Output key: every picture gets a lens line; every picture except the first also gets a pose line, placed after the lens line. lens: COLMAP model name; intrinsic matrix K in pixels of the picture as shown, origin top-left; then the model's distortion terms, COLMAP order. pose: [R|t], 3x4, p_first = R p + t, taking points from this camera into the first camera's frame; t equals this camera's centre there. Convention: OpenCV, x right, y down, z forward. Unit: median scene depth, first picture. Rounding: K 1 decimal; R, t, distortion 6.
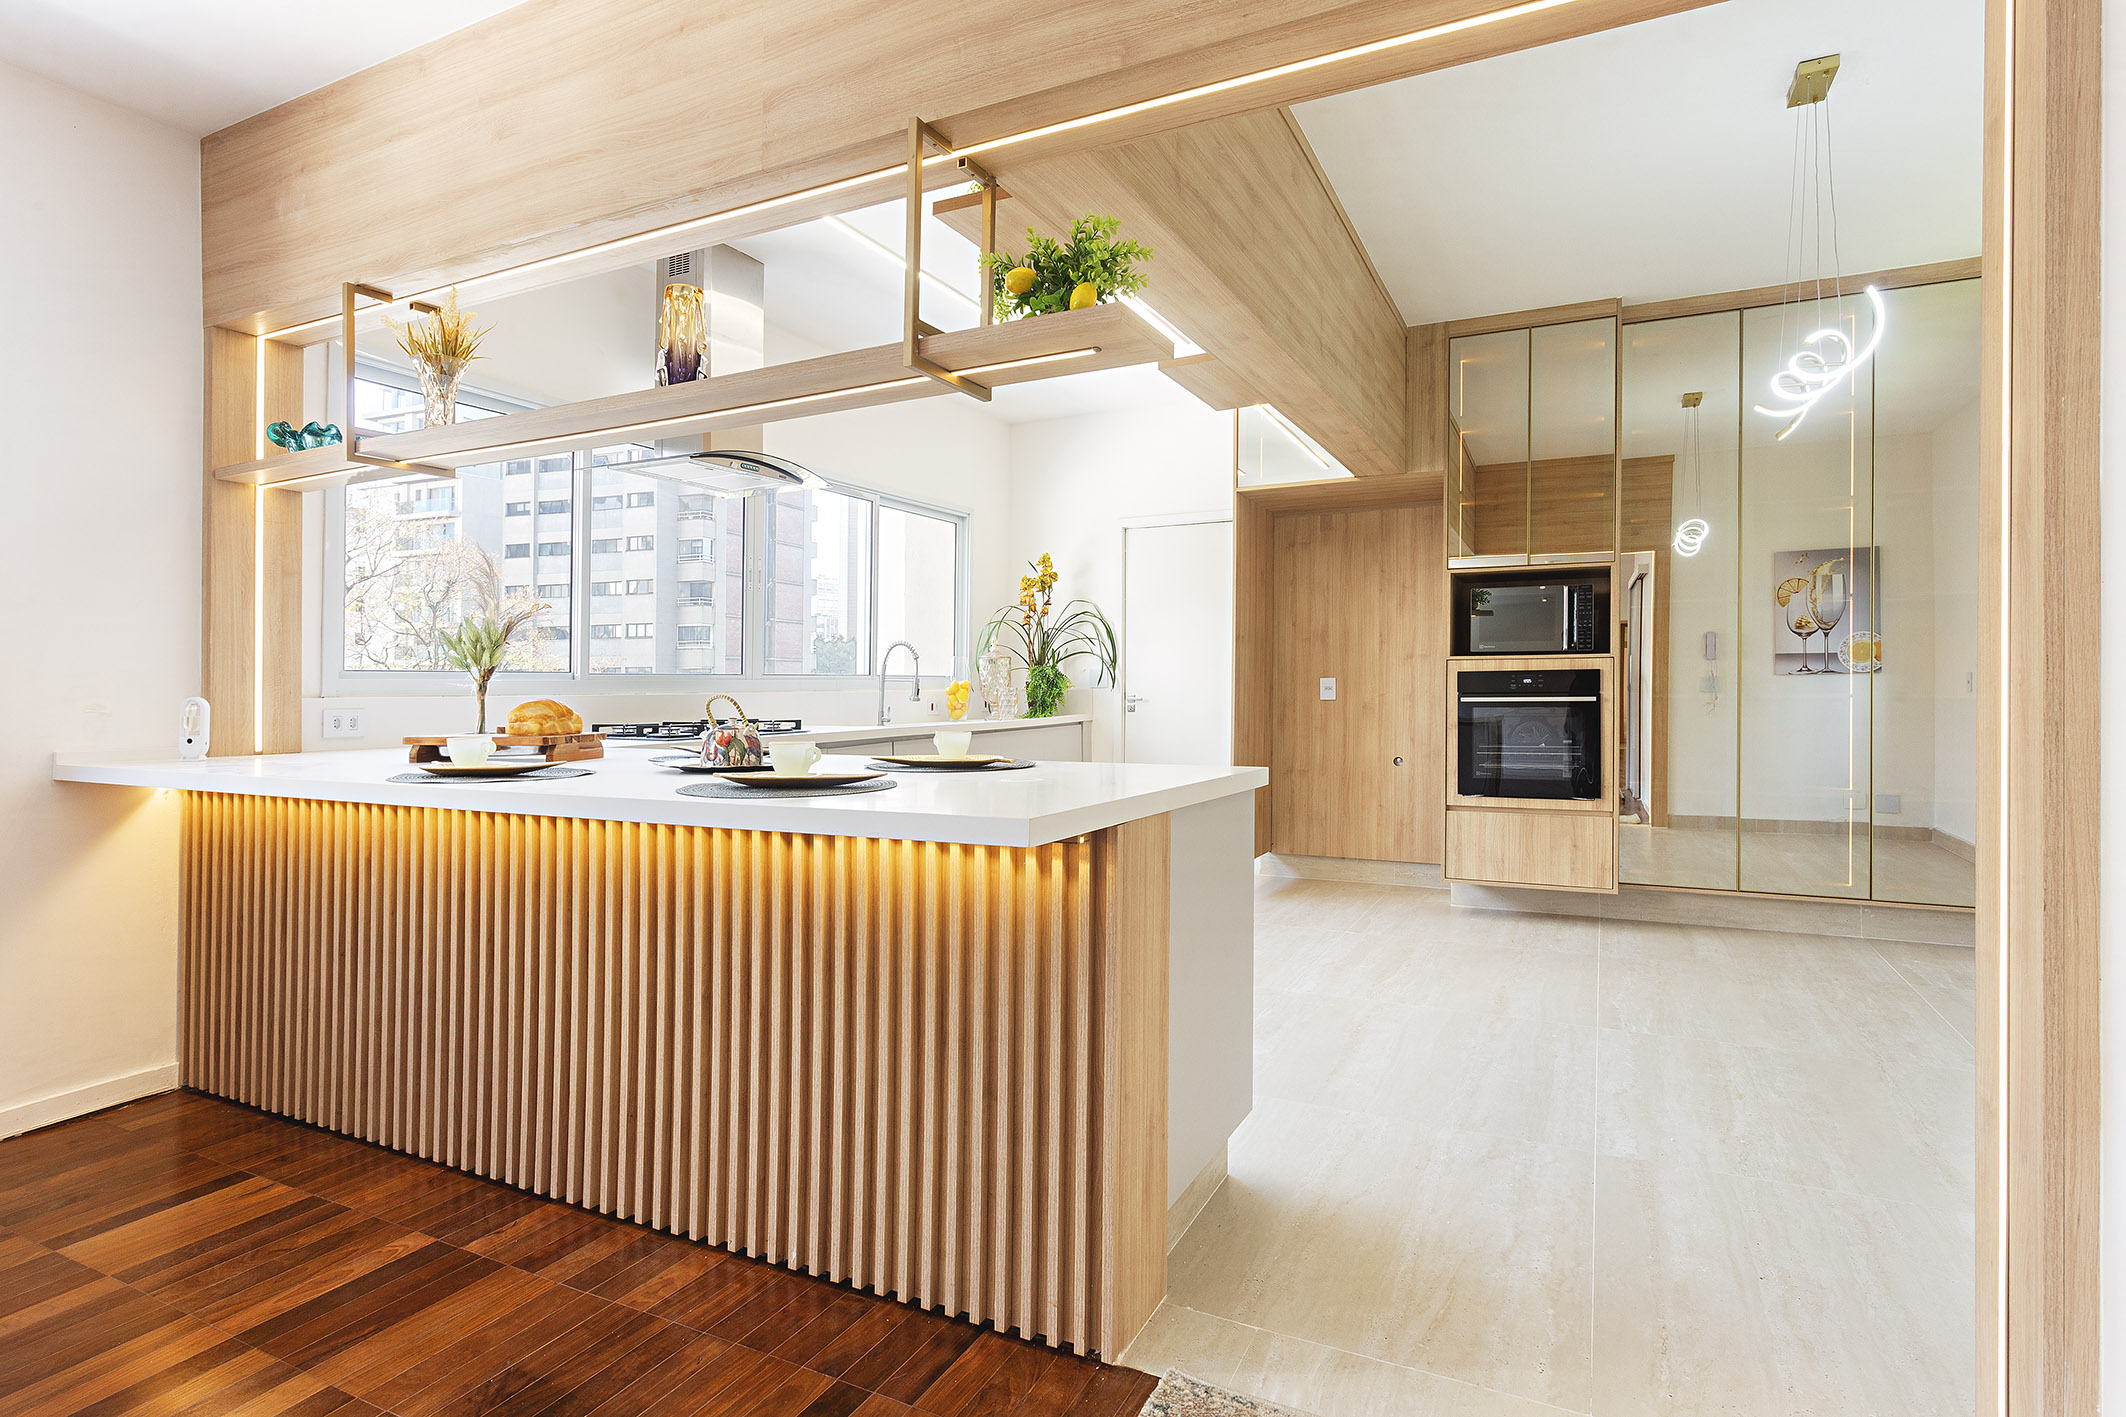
lens RADIAL K [[974.3, 0, 1002.7], [0, 974.3, 701.9], [0, 0, 1]] dist [0.001115, 0.002047]
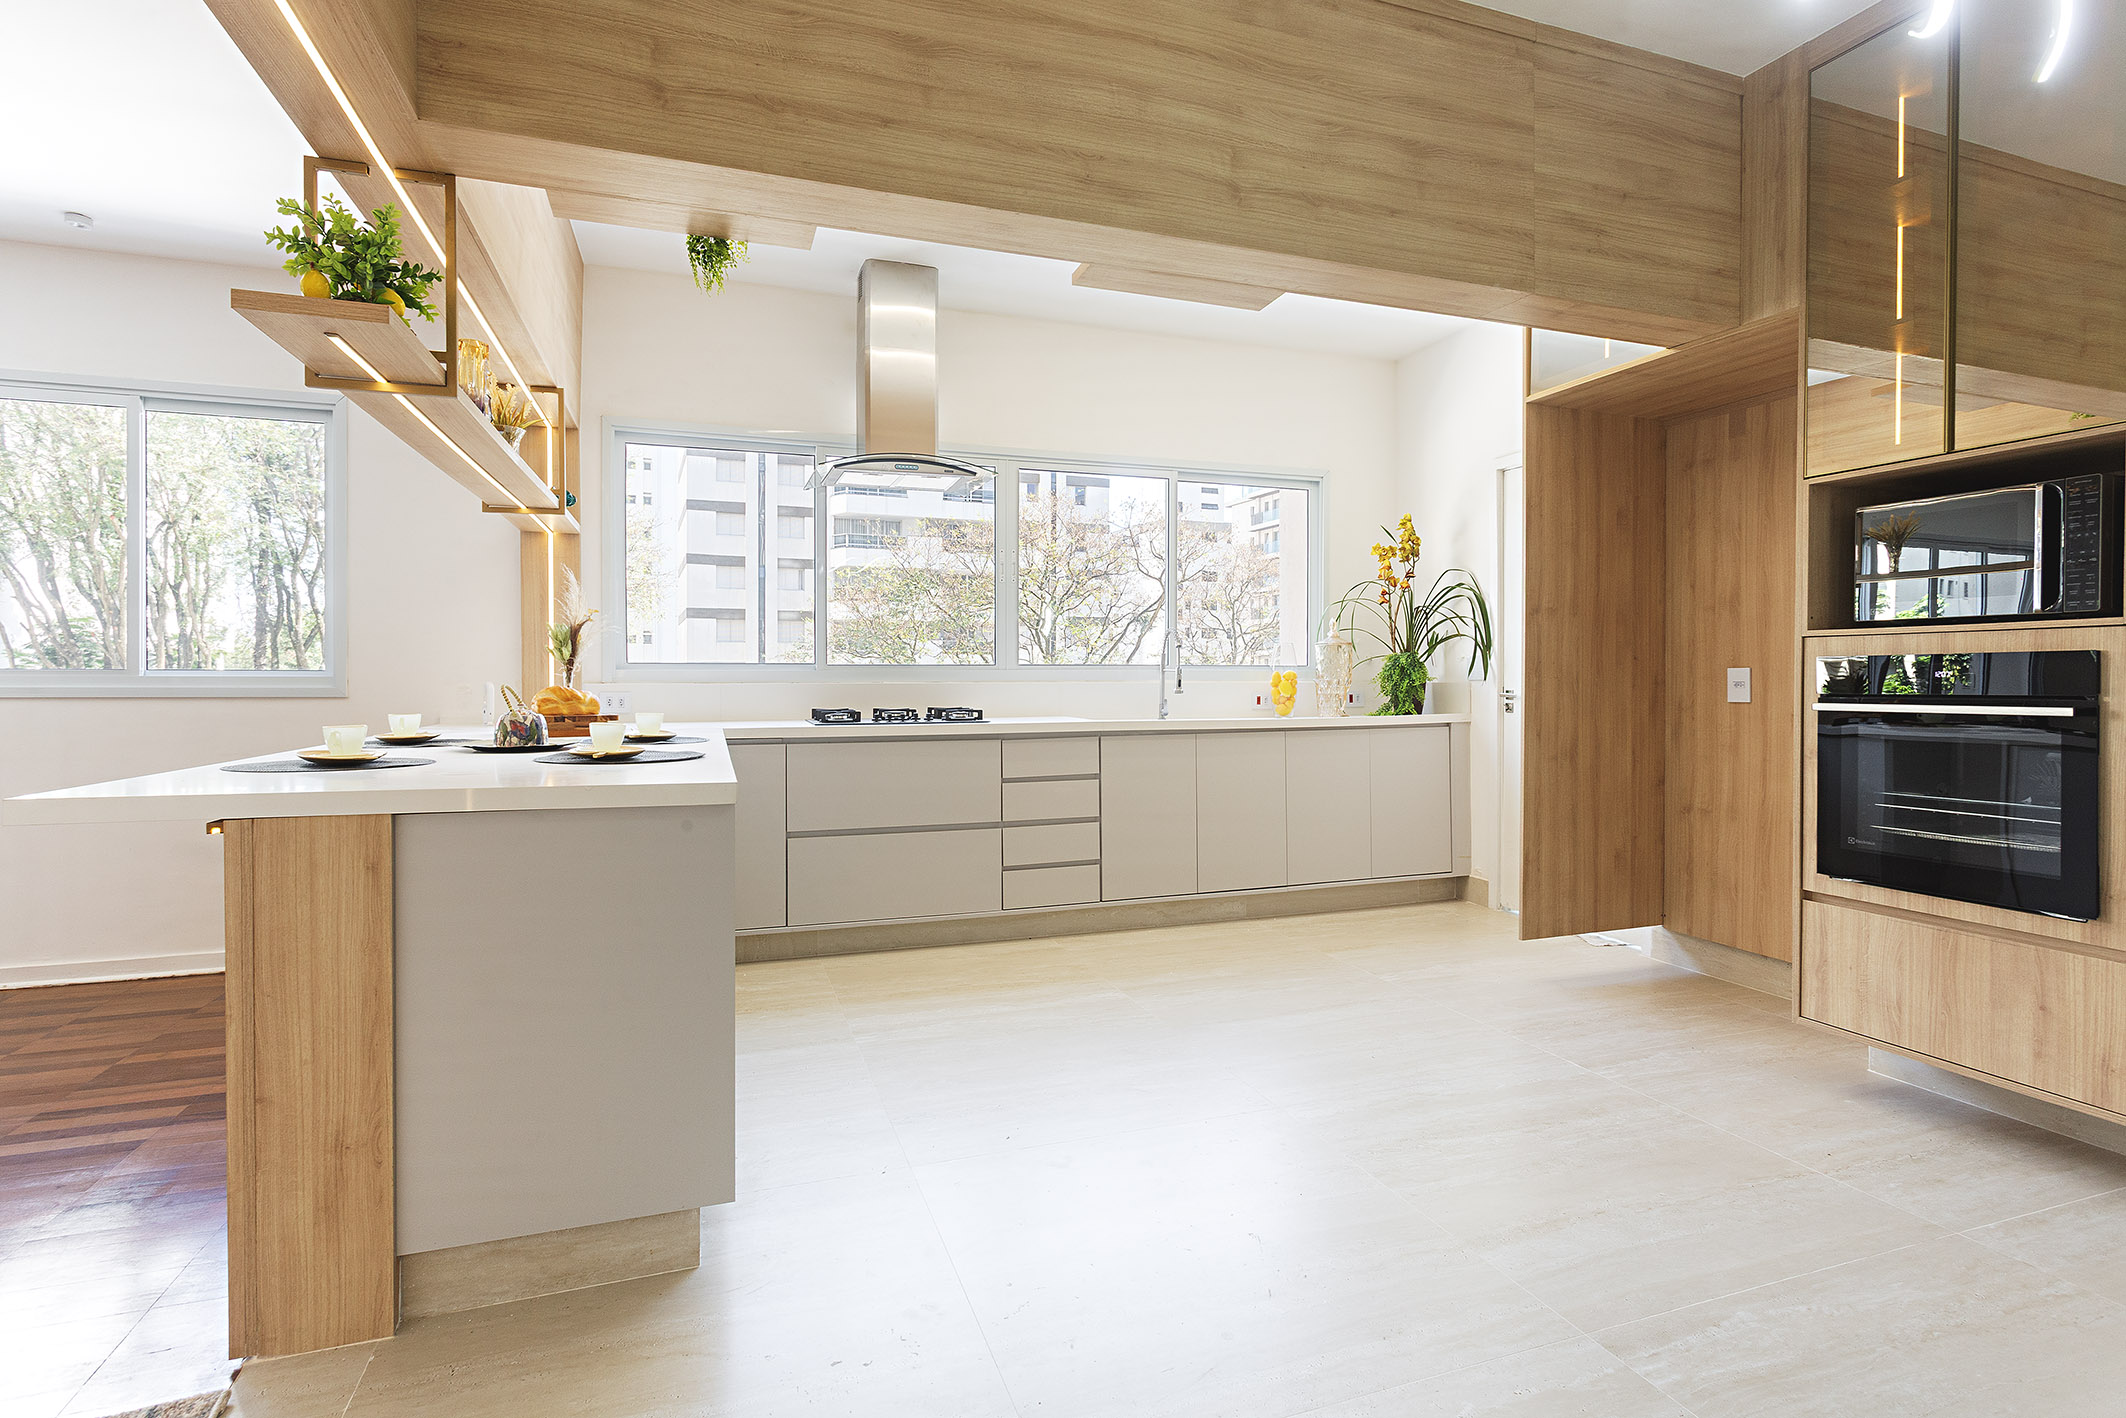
lens RADIAL K [[974.3, 0, 1083.3], [0, 974.3, 693.6], [0, 0, 1]] dist [0.001115, 0.002047]
pose [[0.761642, 0.017154, -0.647771, 0.418103], [-0.014755, 0.999849, 0.009130, -0.007326], [0.647830, 0.002604, 0.761781, 0.238615]]
